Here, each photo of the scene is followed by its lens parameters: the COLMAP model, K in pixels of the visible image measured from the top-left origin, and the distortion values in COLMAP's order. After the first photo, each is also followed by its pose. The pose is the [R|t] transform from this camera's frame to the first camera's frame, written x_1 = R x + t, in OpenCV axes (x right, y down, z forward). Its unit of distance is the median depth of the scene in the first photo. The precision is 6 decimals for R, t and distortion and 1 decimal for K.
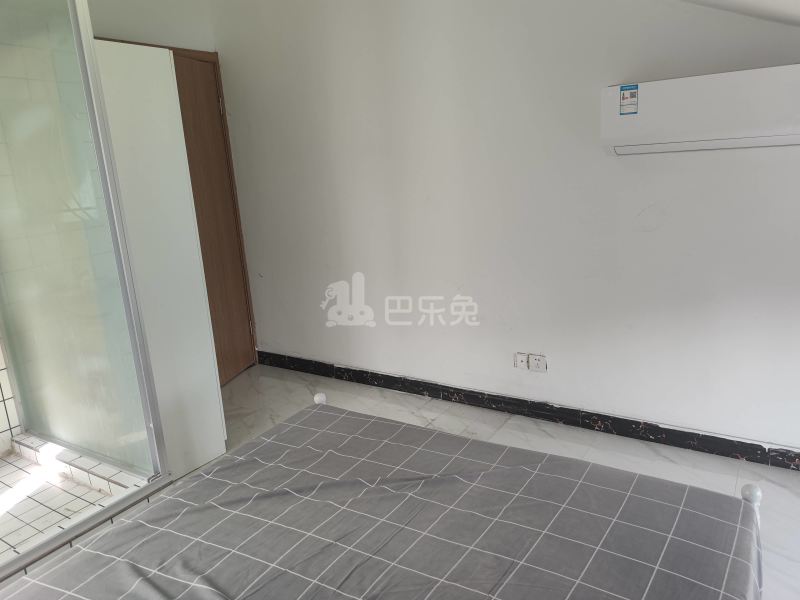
lens RADIAL K [[562.9, 0, 397.8], [0, 562.9, 299.0], [0, 0, 1]] dist [0.009458, -0.009317]
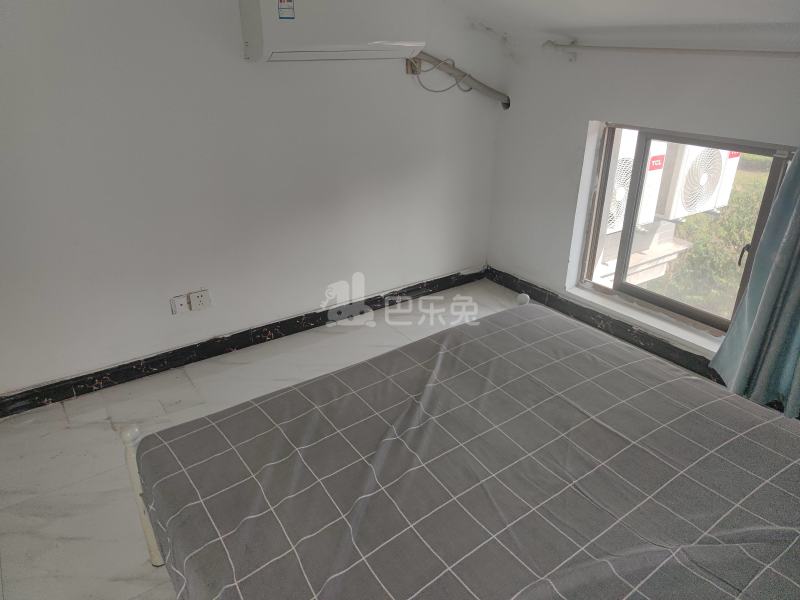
lens RADIAL K [[562.9, 0, 400.0], [0, 562.9, 298.9], [0, 0, 1]] dist [0.009458, -0.009317]
pose [[0.401059, -0.328647, 0.855069, -0.395907], [0.205351, 0.941927, 0.265715, -0.062562], [-0.892739, 0.069022, 0.445256, 0.306134]]
